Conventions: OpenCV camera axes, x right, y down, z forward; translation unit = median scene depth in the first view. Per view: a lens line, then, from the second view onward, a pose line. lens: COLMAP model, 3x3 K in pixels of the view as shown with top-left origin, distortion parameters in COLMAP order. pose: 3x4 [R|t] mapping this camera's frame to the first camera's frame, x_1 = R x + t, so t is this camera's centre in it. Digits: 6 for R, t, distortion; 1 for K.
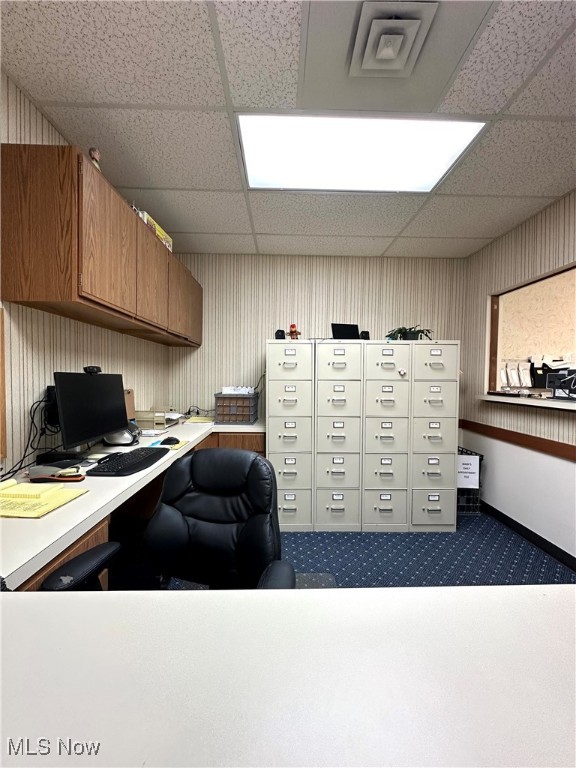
lens RADIAL K [[305.6, 0, 288.5], [0, 305.6, 382.6], [0, 0, 1]] dist [-0.003945, 0.000462]
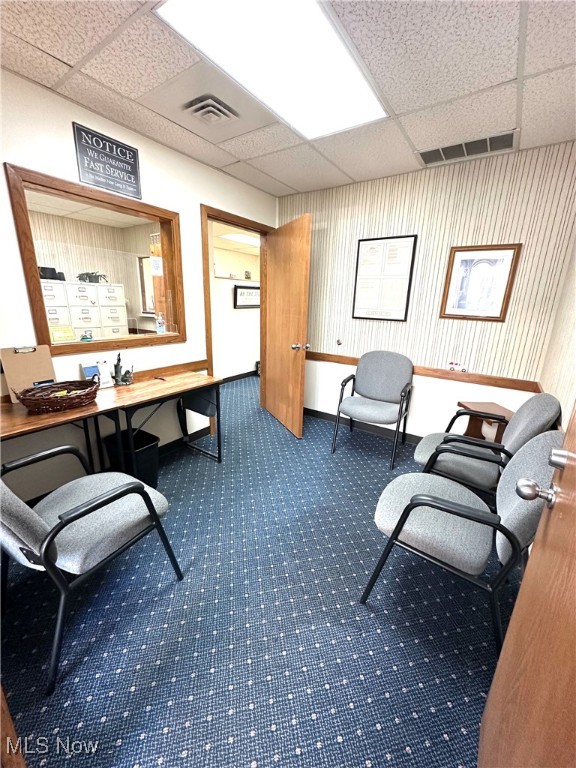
lens RADIAL K [[305.6, 0, 287.9], [0, 305.6, 383.2], [0, 0, 1]] dist [-0.003945, 0.000462]
pose [[0.575973, -0.200976, 0.792379, -0.477074], [-0.017551, 0.966044, 0.257781, -0.053428], [-0.817281, -0.162382, 0.552887, -0.988195]]
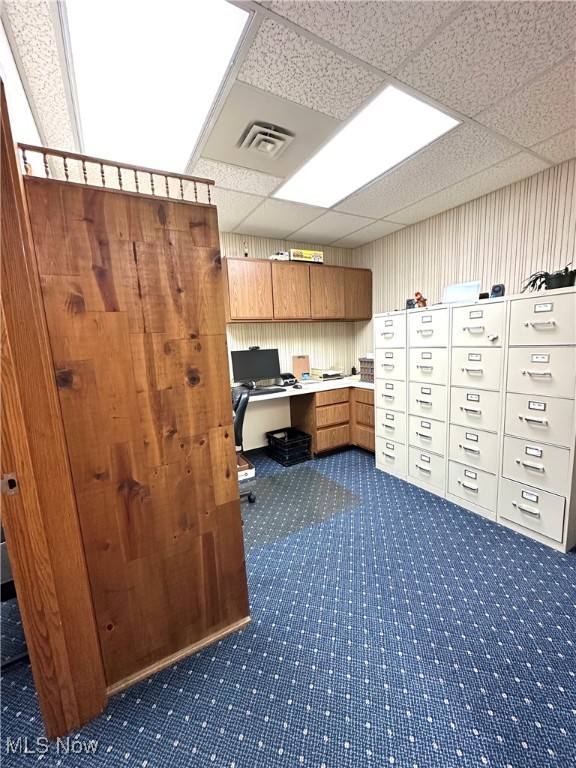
lens RADIAL K [[305.6, 0, 282.7], [0, 305.6, 389.2], [0, 0, 1]] dist [-0.003945, 0.000462]
pose [[0.465092, 0.105815, -0.878915, 0.797652], [0.031540, 0.990220, 0.135905, -0.022761], [0.884700, -0.090930, 0.457206, 0.093598]]
